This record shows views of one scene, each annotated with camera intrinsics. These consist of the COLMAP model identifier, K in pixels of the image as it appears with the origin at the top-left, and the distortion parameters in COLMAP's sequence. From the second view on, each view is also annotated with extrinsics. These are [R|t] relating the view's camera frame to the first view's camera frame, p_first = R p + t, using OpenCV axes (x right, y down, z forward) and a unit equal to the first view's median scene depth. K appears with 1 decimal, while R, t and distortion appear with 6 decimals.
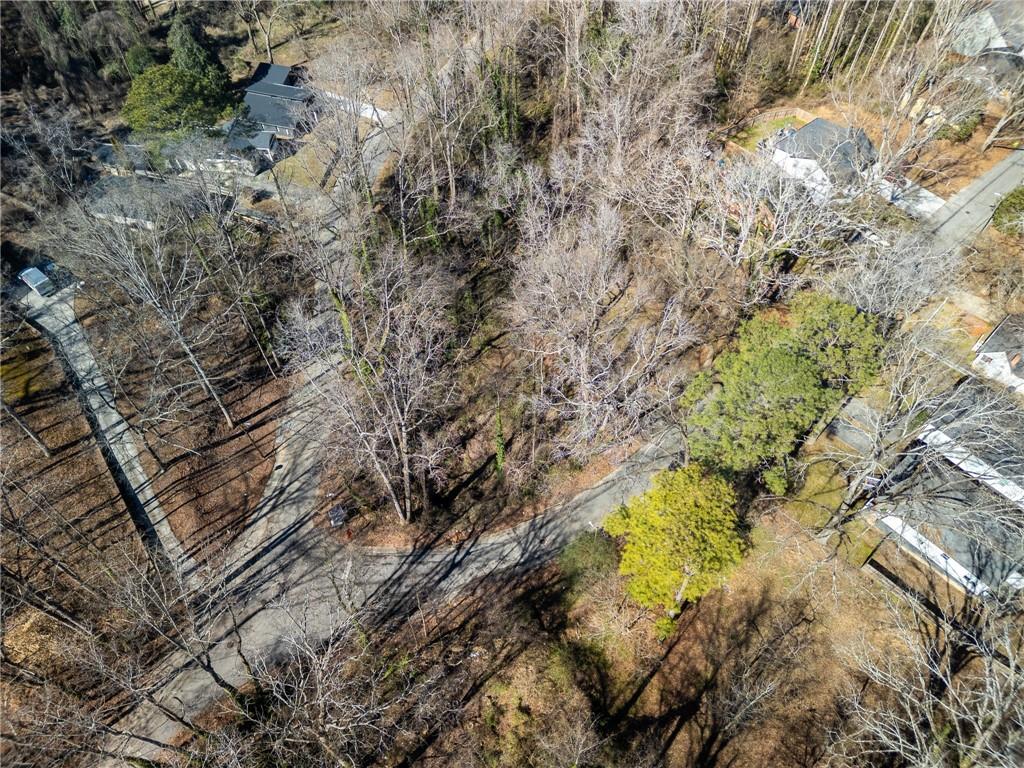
lens RADIAL K [[721.5, 0, 515.6], [0, 721.5, 392.5], [0, 0, 1]] dist [0.051537, -0.026772]
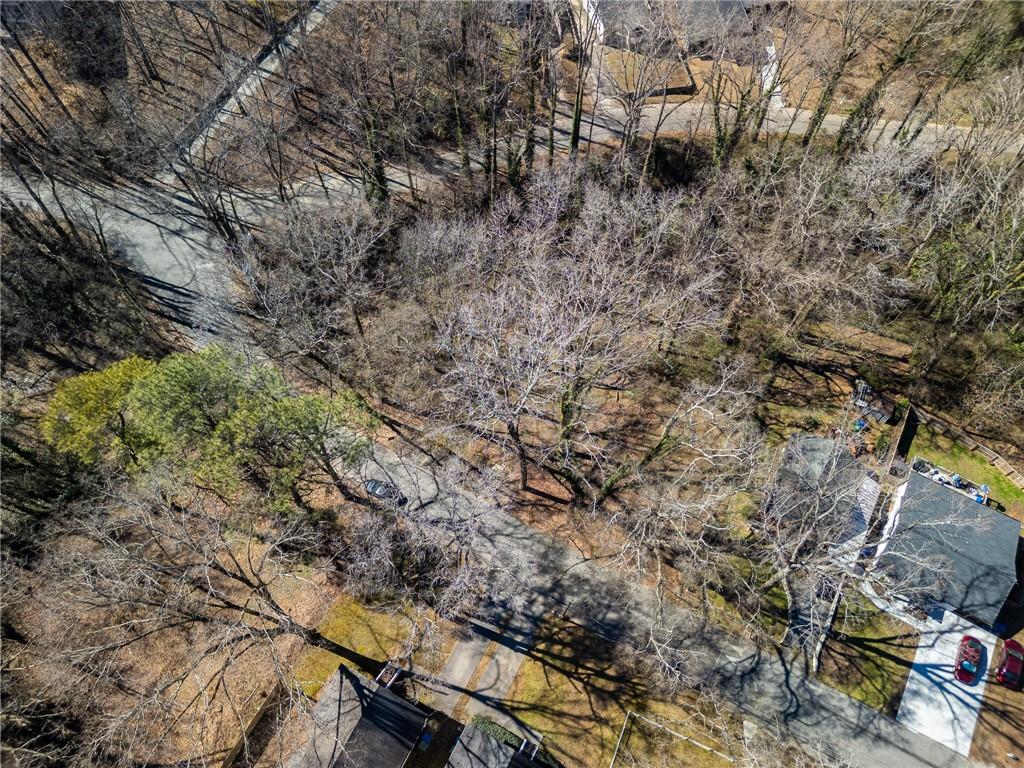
lens RADIAL K [[721.5, 0, 503.6], [0, 721.5, 372.8], [0, 0, 1]] dist [0.051537, -0.026772]
pose [[0.352636, 0.816866, -0.456484, 0.623115], [-0.769900, 0.530547, 0.354648, -0.459147], [0.531886, 0.226385, 0.815995, 0.311498]]
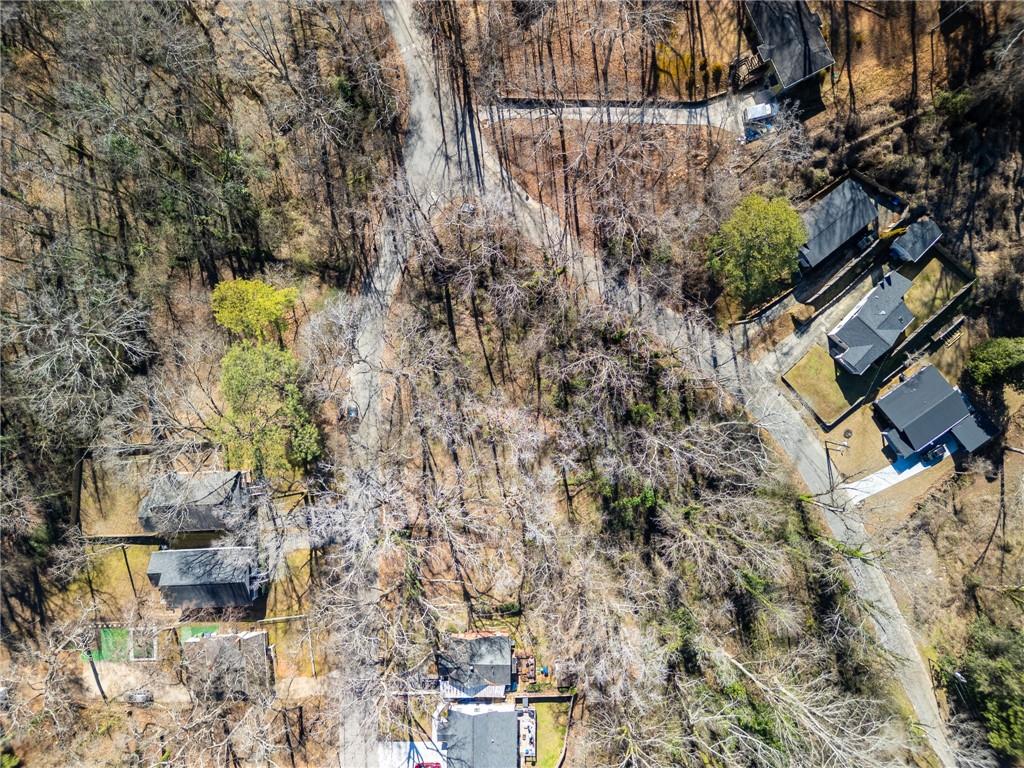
lens RADIAL K [[721.5, 0, 512.4], [0, 721.5, 385.1], [0, 0, 1]] dist [0.051537, -0.026772]
pose [[-0.628066, 0.778053, -0.012897, 0.004669], [-0.646034, -0.512114, 0.566020, -0.944576], [0.433789, 0.363830, 0.824290, -0.074351]]
